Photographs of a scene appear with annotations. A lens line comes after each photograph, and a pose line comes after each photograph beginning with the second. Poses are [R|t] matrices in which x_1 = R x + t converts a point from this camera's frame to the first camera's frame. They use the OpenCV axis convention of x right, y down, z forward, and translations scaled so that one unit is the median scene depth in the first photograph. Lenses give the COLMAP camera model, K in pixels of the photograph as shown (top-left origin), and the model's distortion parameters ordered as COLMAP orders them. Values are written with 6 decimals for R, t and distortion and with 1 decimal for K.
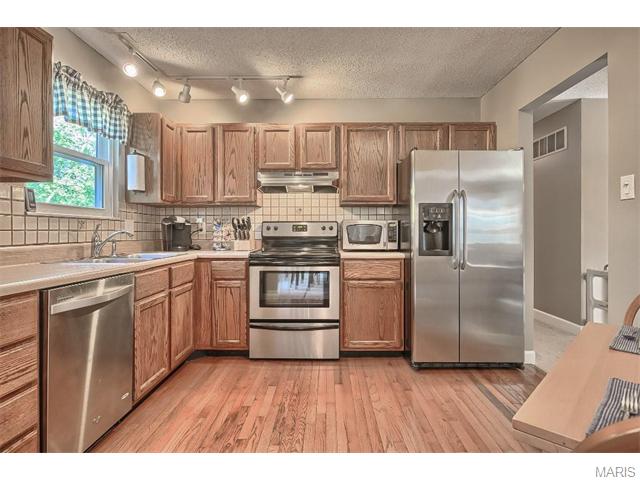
lens RADIAL K [[349.9, 0, 321.4], [0, 349.9, 225.3], [0, 0, 1]] dist [-0.000121, -0.000387]
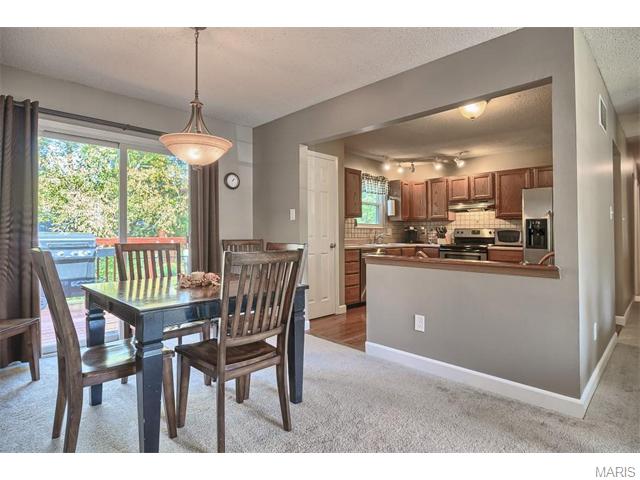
lens RADIAL K [[349.9, 0, 321.4], [0, 349.9, 225.3], [0, 0, 1]] dist [-0.000121, -0.000387]
pose [[0.719816, -0.011874, -0.694064, 0.635820], [0.006432, 0.999925, -0.010436, -0.015272], [0.694136, 0.003048, 0.719838, -0.838166]]
